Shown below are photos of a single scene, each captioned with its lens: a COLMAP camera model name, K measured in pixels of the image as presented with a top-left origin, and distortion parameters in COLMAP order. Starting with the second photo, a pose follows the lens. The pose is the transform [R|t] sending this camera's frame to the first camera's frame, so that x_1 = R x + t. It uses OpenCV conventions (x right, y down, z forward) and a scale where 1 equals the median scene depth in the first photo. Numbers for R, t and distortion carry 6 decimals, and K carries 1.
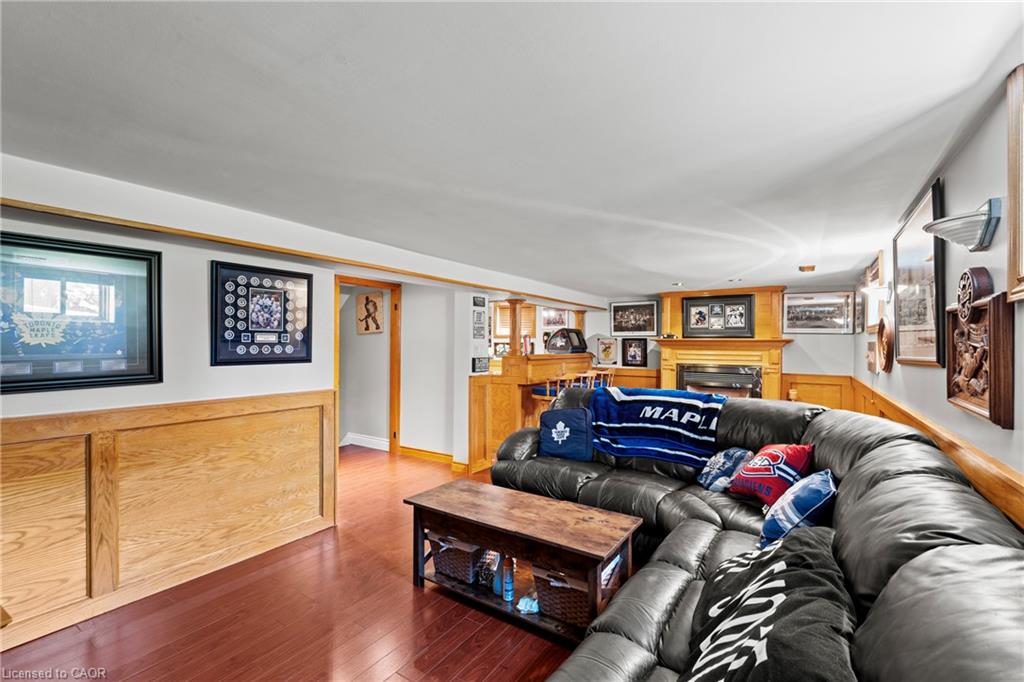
lens RADIAL K [[454.2, 0, 512.0], [0, 454.2, 341.0], [0, 0, 1]] dist [-0.015873, -0.000206]
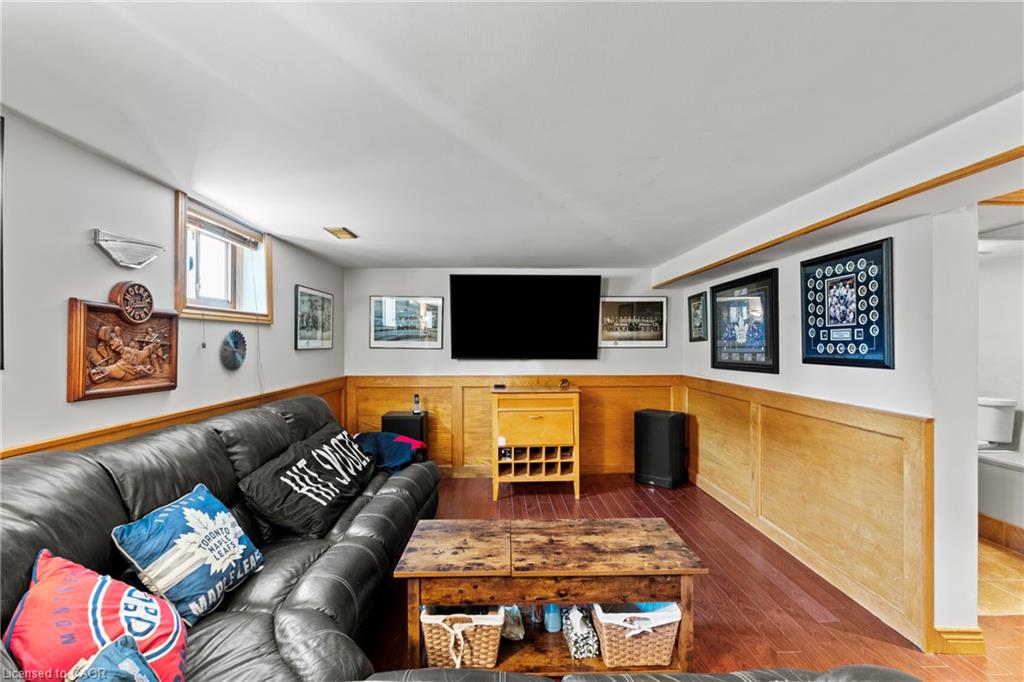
lens RADIAL K [[454.2, 0, 512.0], [0, 454.2, 341.0], [0, 0, 1]] dist [-0.015873, -0.000206]
pose [[-0.825737, -0.006312, -0.564020, 0.443501], [0.000820, 0.999923, -0.012391, 0.015079], [0.564055, -0.010694, -0.825668, 1.391620]]
